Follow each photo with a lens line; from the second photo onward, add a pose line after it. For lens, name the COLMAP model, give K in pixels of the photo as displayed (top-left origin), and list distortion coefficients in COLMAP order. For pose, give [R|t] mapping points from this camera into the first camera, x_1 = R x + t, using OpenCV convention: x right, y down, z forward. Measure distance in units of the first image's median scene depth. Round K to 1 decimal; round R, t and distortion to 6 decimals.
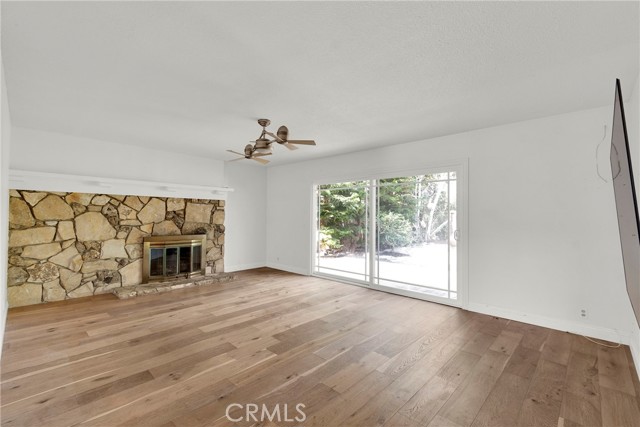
lens RADIAL K [[286.6, 0, 322.3], [0, 286.6, 212.3], [0, 0, 1]] dist [0.005954, -0.002116]
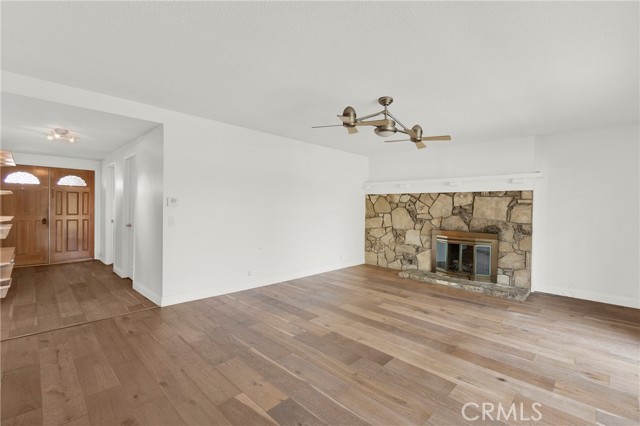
lens RADIAL K [[286.6, 0, 323.8], [0, 286.6, 210.2], [0, 0, 1]] dist [0.005954, -0.002116]
pose [[-0.022448, -0.002248, -0.999745, 0.537611], [-0.002475, 0.999995, -0.002193, 0.015006], [0.999745, 0.002425, -0.022454, 0.669374]]
